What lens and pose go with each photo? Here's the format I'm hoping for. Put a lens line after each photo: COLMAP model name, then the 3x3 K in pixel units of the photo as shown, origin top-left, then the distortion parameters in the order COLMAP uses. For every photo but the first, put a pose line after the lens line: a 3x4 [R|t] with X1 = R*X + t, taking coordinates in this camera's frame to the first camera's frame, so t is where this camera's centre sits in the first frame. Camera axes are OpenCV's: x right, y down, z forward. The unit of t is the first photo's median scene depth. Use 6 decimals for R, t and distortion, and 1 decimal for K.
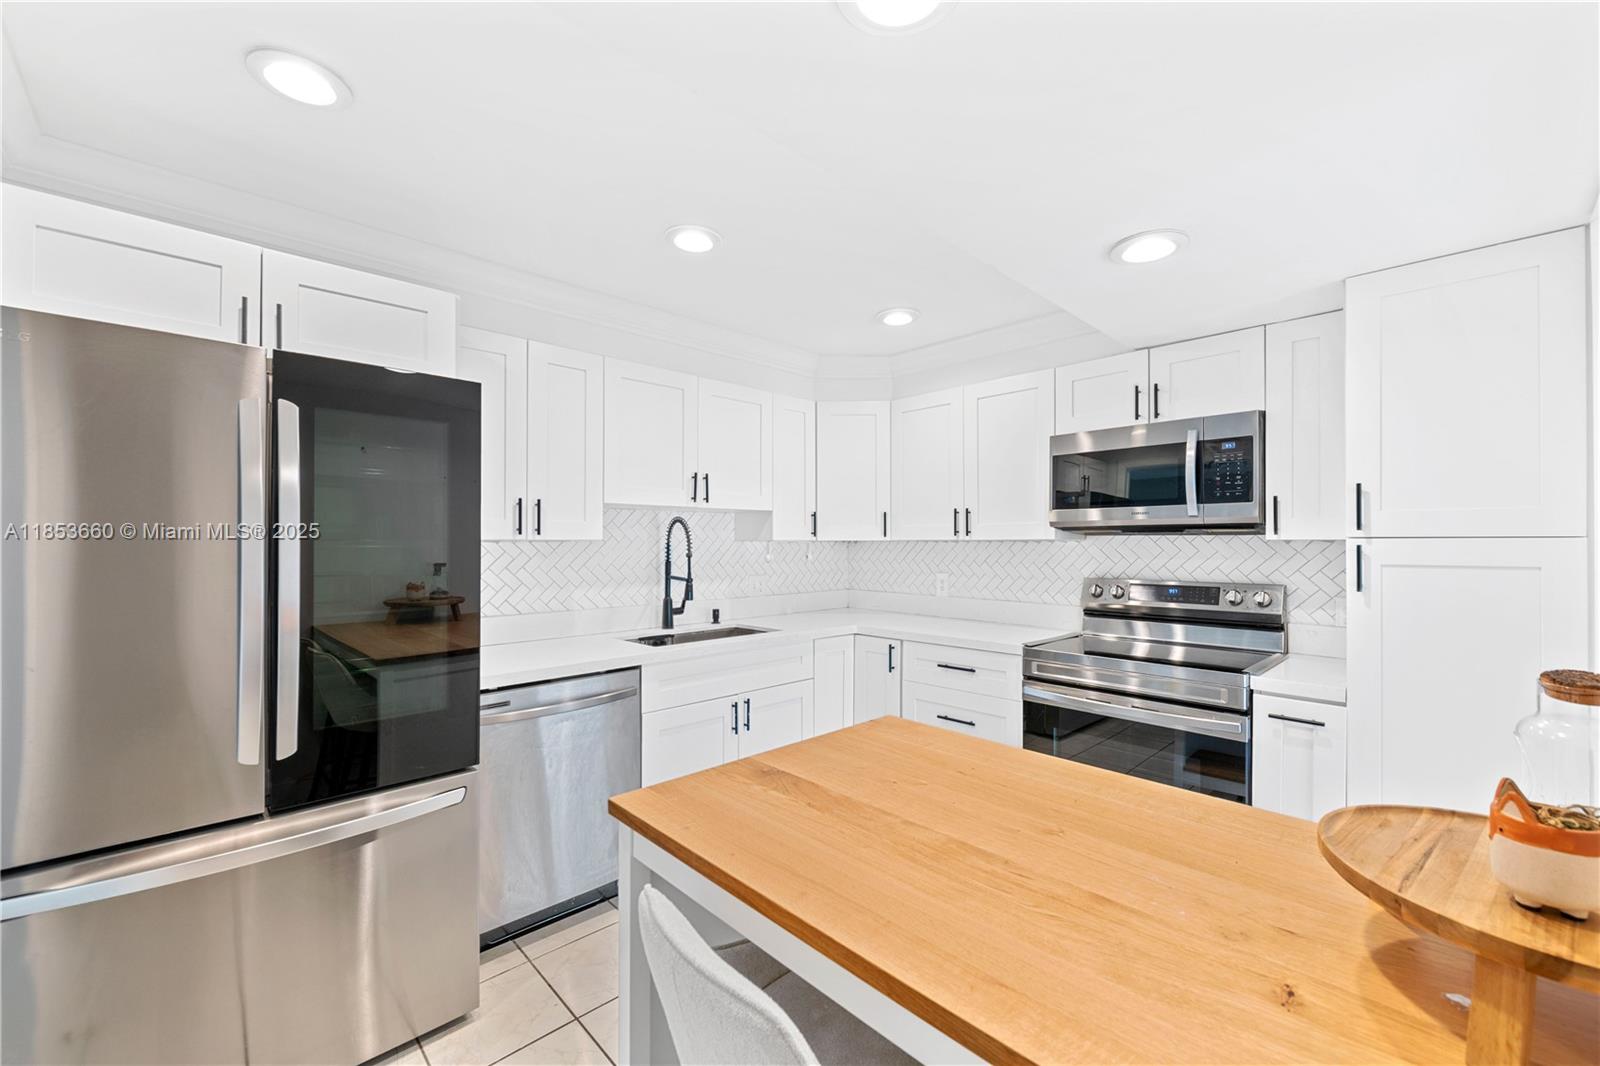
lens RADIAL K [[636.5, 0, 799.7], [0, 636.5, 520.1], [0, 0, 1]] dist [-0.001763, -0.002002]
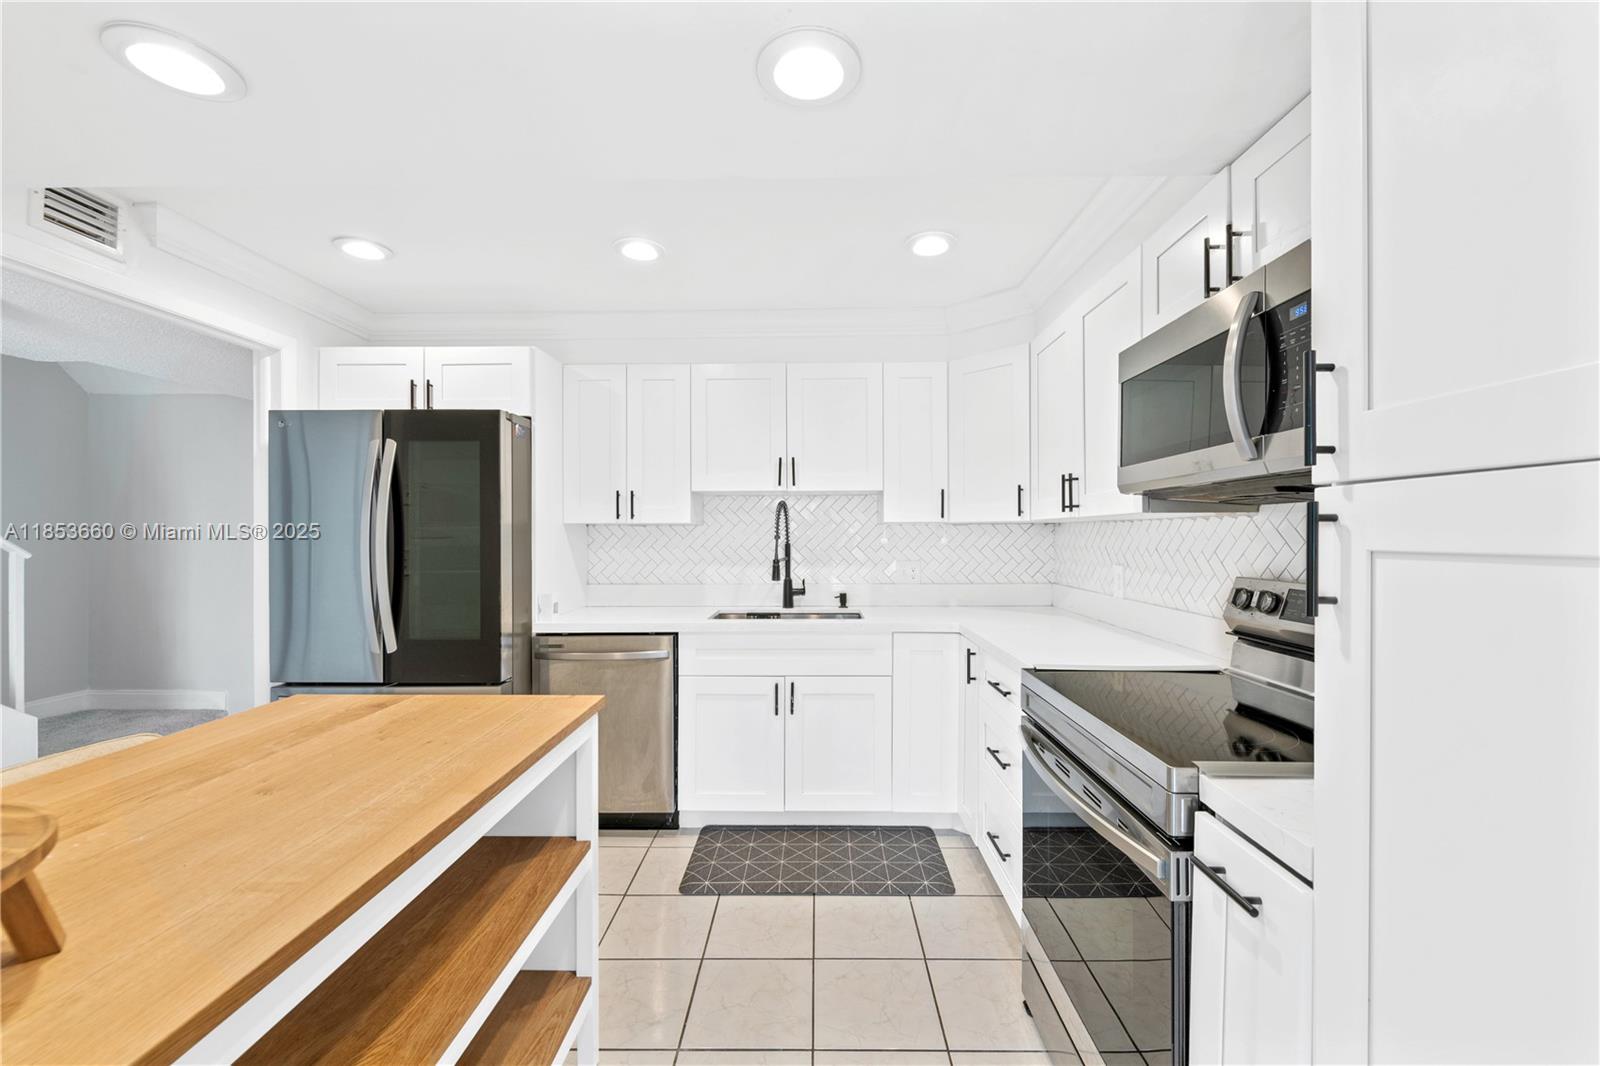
lens RADIAL K [[636.5, 0, 798.8], [0, 636.5, 529.3], [0, 0, 1]] dist [-0.001763, -0.002002]
pose [[0.706602, 0.000227, -0.707612, 0.727102], [0.028690, 0.999168, 0.028970, 0.014801], [0.707030, -0.040771, 0.706007, 0.360479]]
